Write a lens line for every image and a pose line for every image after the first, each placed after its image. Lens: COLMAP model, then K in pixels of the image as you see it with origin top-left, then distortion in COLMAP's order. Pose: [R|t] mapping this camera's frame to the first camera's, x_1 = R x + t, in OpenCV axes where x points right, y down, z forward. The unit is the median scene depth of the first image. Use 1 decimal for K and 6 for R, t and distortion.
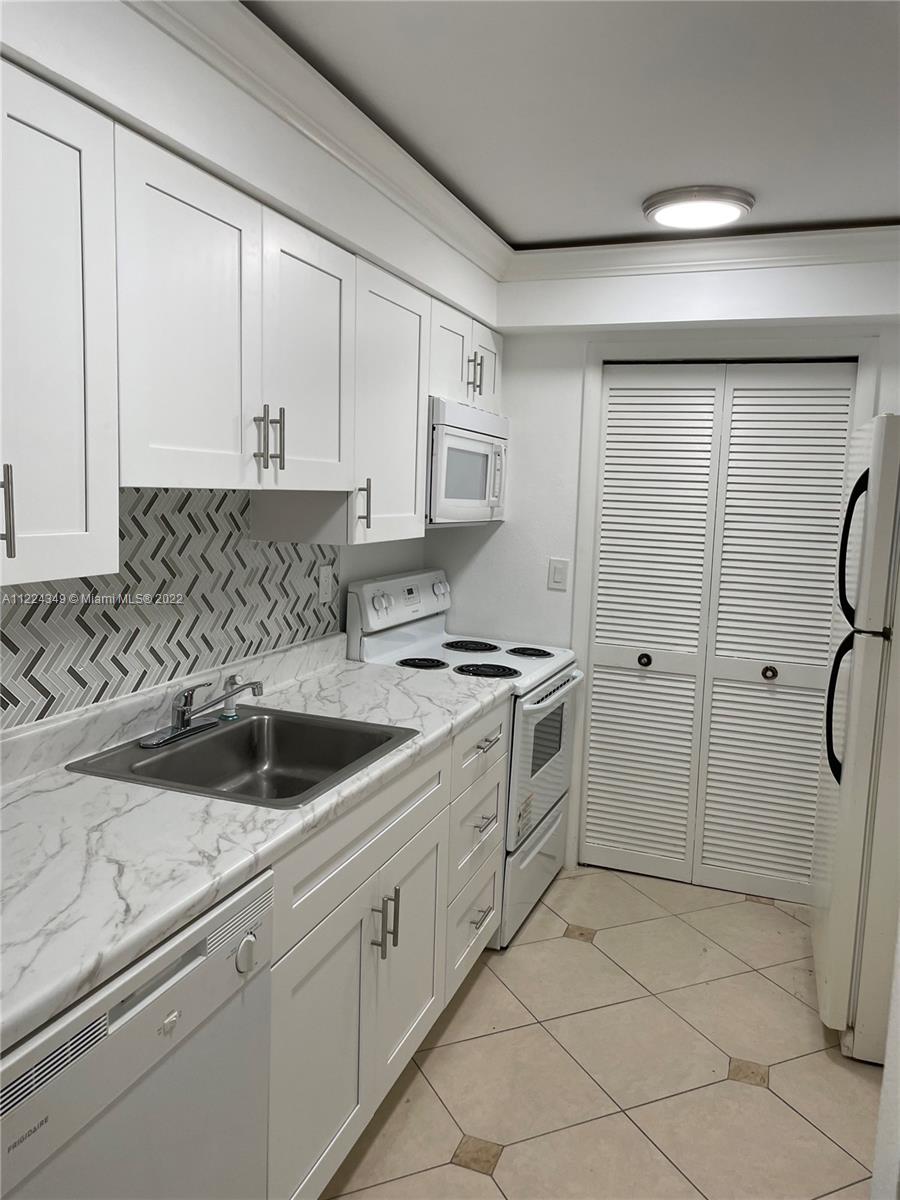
lens RADIAL K [[904.4, 0, 448.0], [0, 904.4, 600.7], [0, 0, 1]] dist [0.038353, -0.003538]
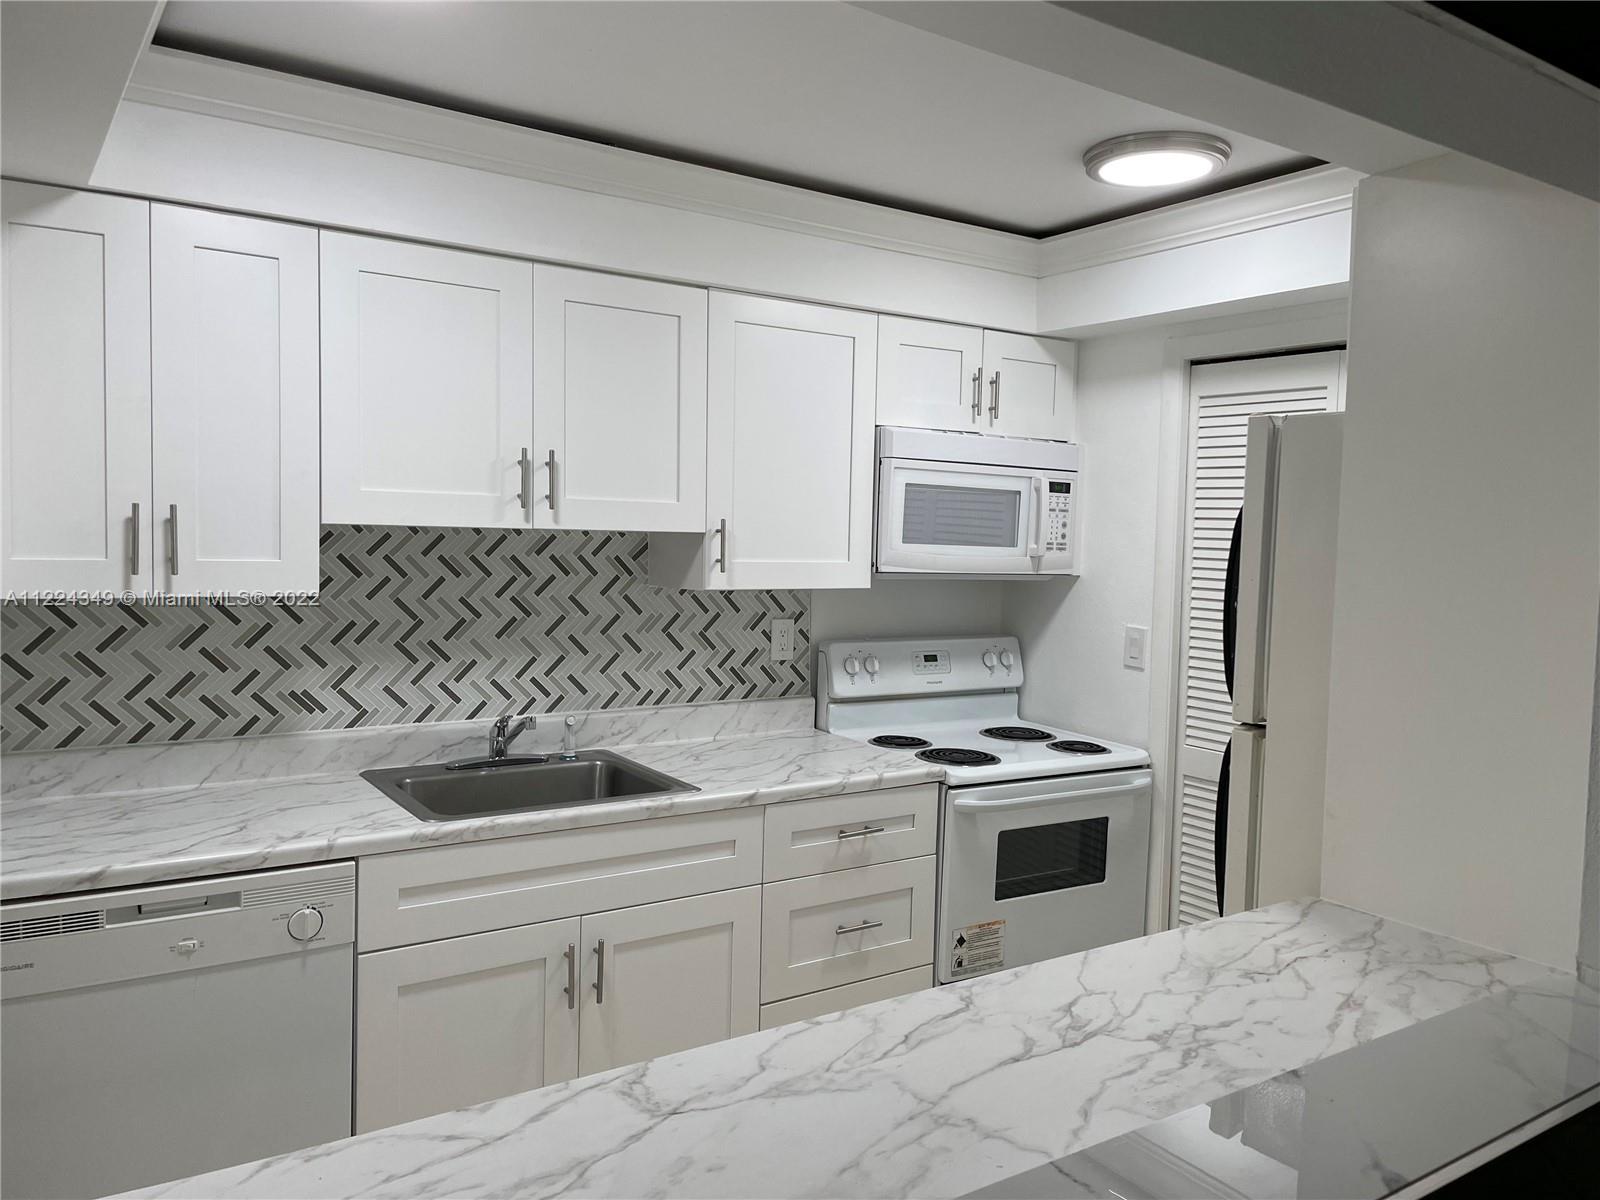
lens RADIAL K [[1205.8, 0, 796.7], [0, 1205.8, 602.3], [0, 0, 1]] dist [0.038353, -0.003538]
pose [[0.820945, 0.022166, -0.570577, 0.682312], [-0.068379, 0.995872, -0.059697, 0.018737], [0.566898, 0.088024, 0.819072, 0.034419]]
